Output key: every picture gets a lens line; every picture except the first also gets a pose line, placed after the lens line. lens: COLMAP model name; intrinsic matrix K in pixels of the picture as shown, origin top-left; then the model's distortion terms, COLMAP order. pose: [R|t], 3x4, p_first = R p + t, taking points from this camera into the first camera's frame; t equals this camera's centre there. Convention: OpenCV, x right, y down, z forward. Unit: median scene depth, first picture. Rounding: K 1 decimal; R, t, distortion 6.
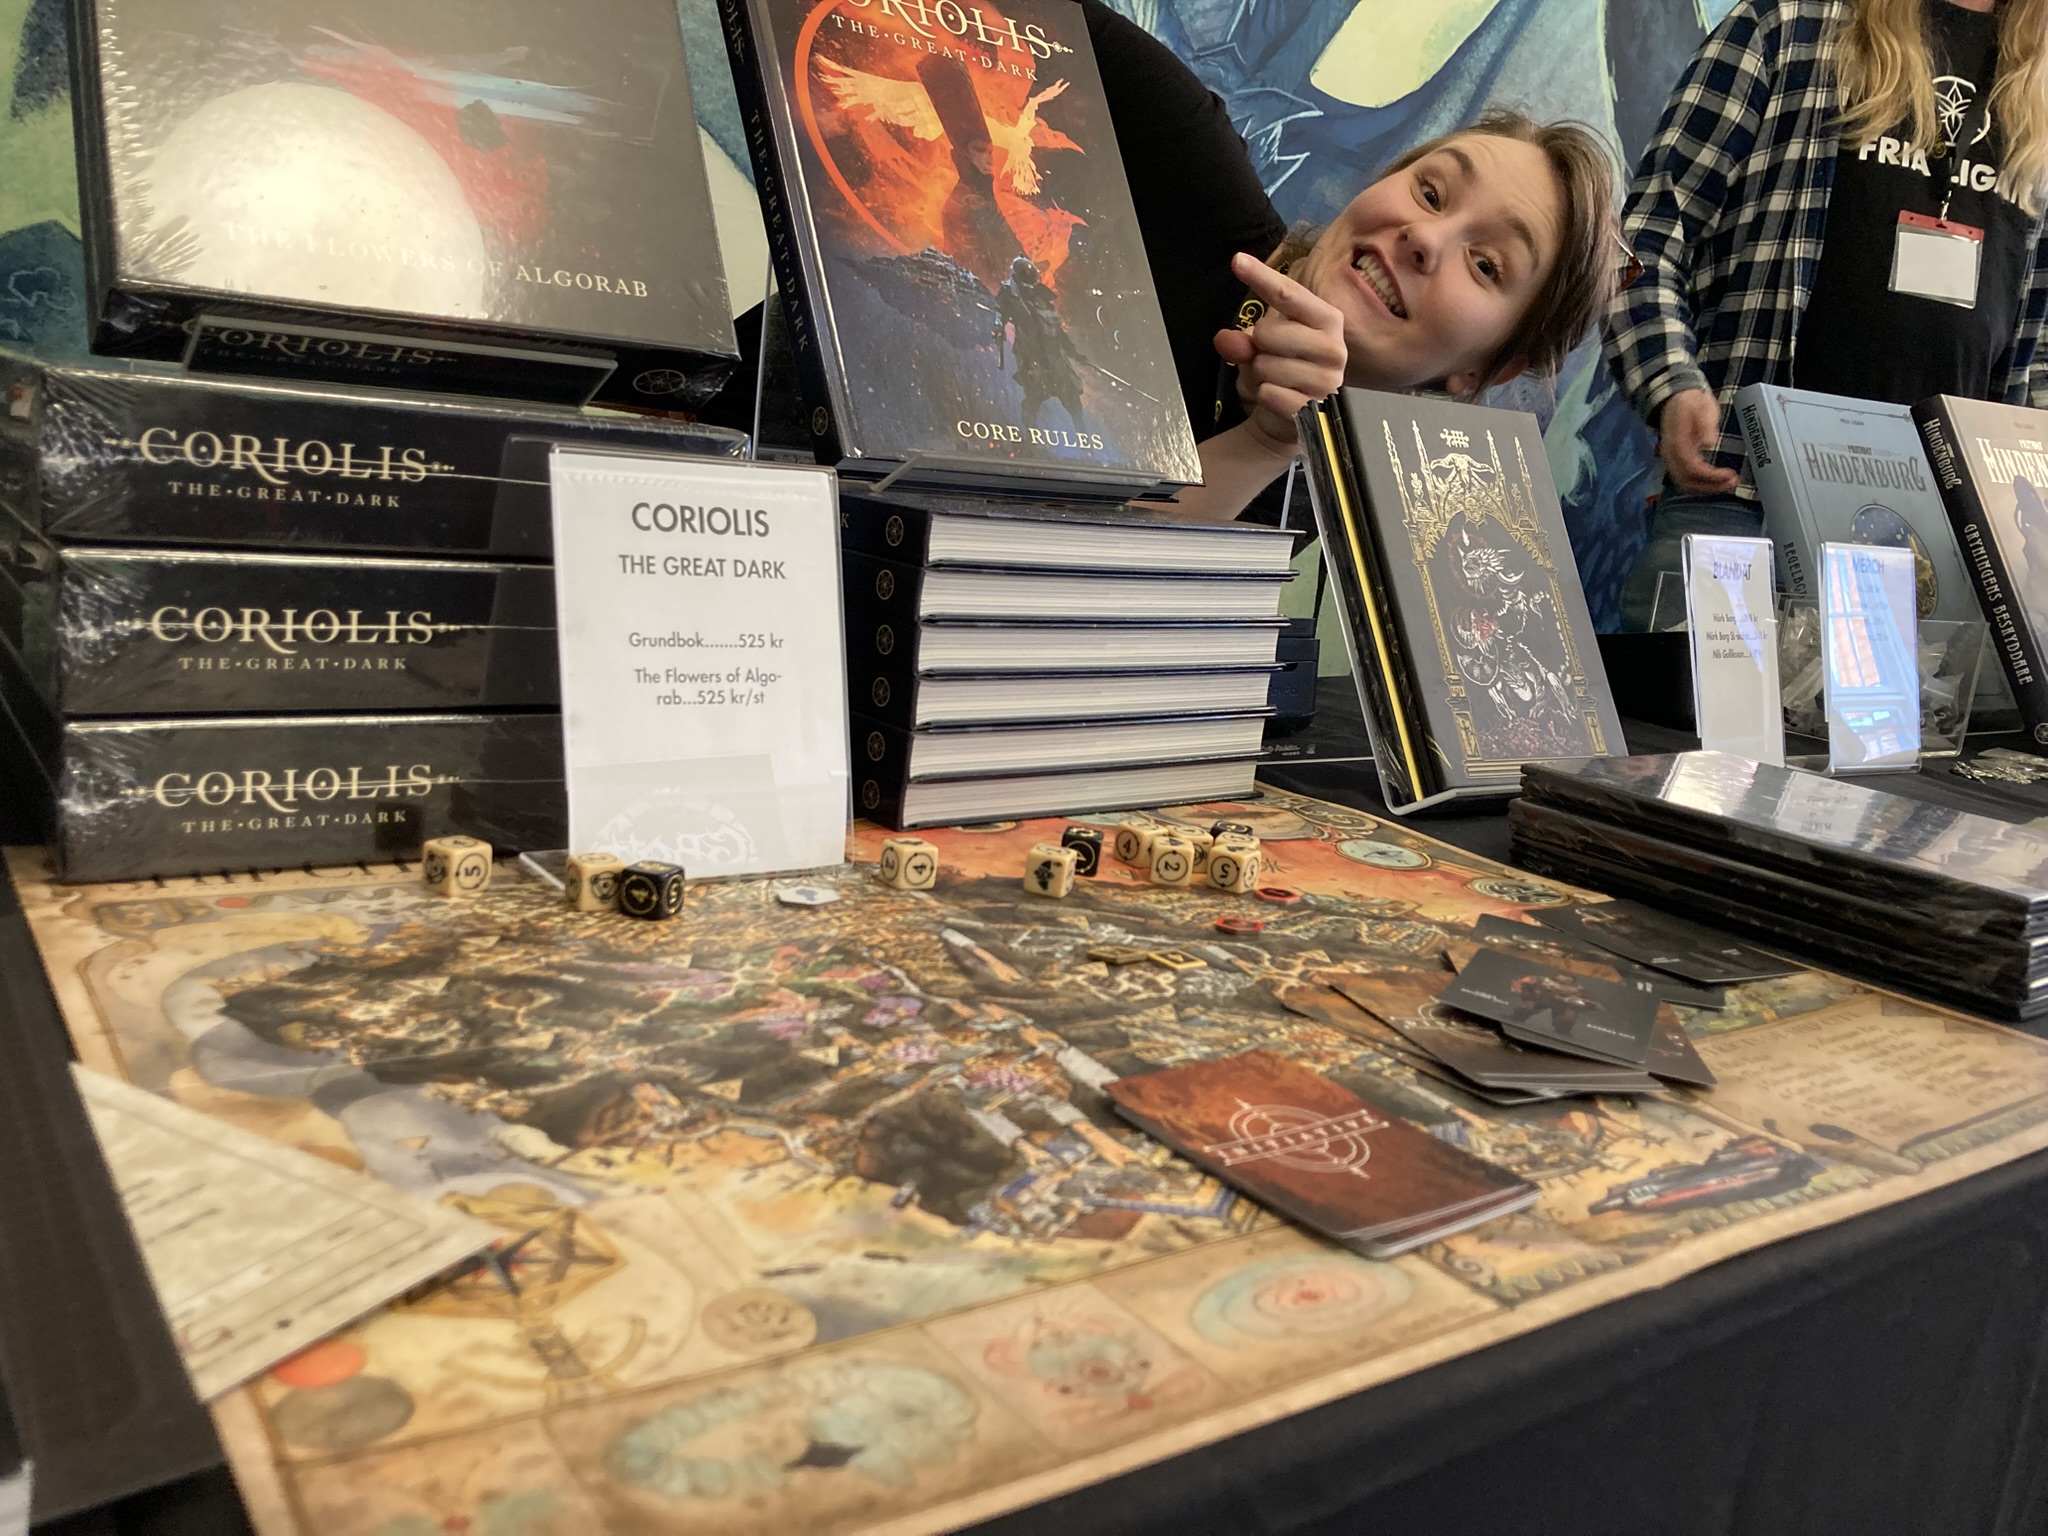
lens RADIAL K [[1683.4, 0, 1012.1], [0, 1683.4, 762.7], [0, 0, 1]] dist [0.091987, -0.188793]
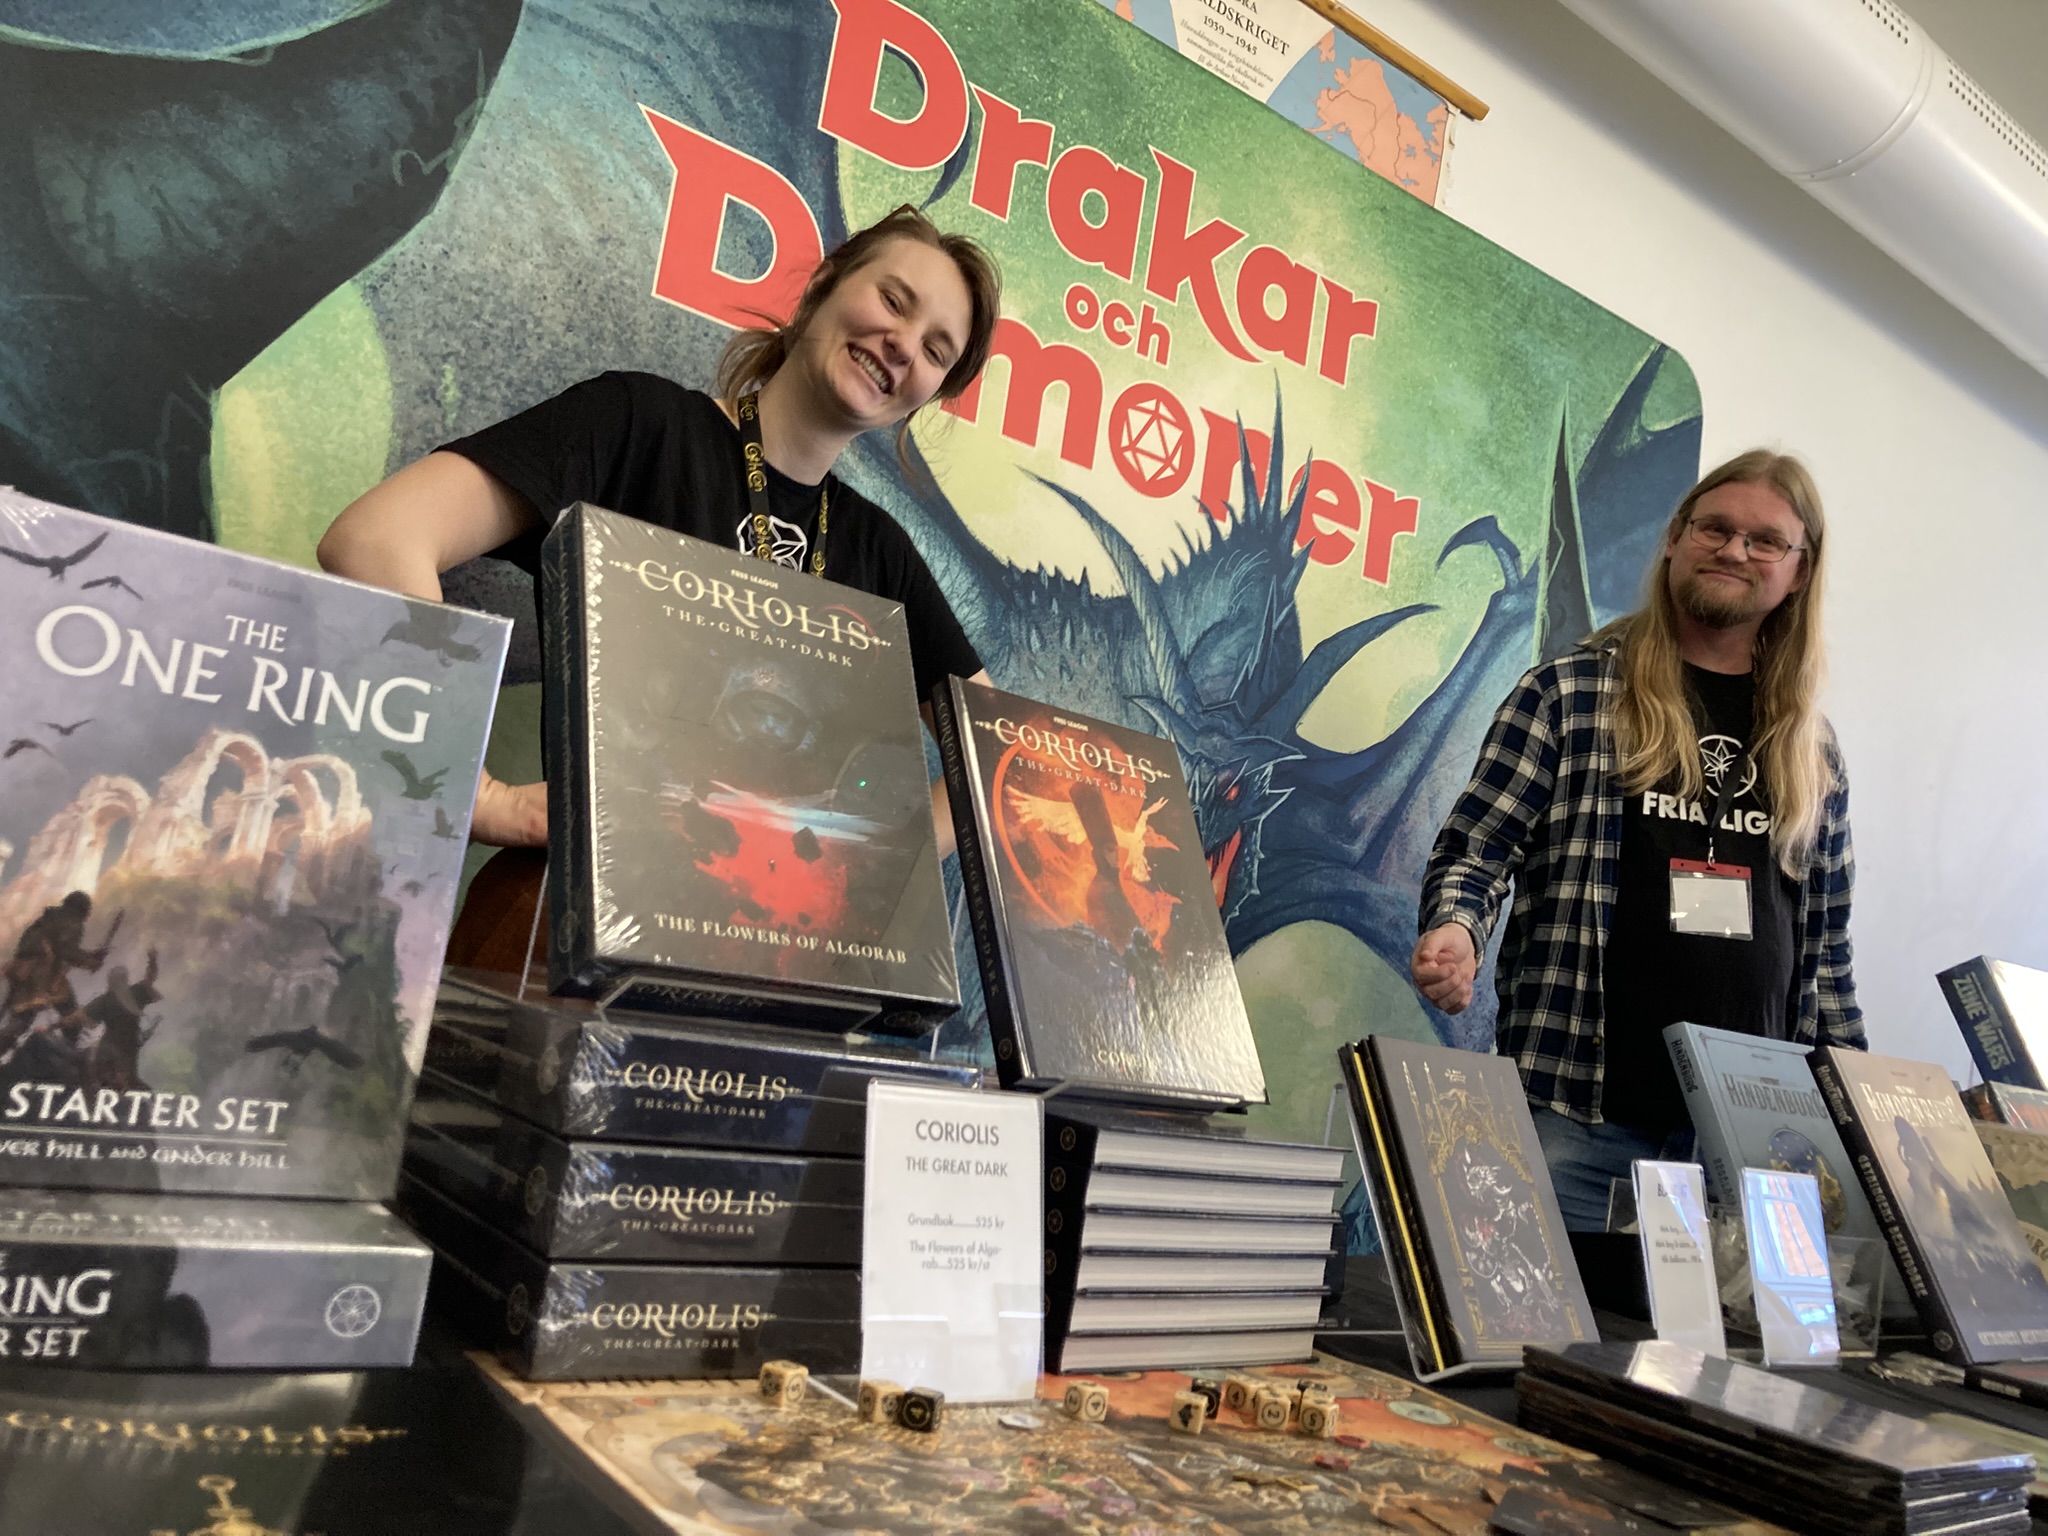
lens RADIAL K [[1650.5, 0, 1055.6], [0, 1650.5, 765.1], [0, 0, 1]] dist [0.014778, -0.012141]
pose [[0.997259, 0.064216, 0.036747, -0.161765], [-0.049261, 0.946877, -0.317800, 0.000663], [-0.055203, 0.315119, 0.947445, -0.393234]]
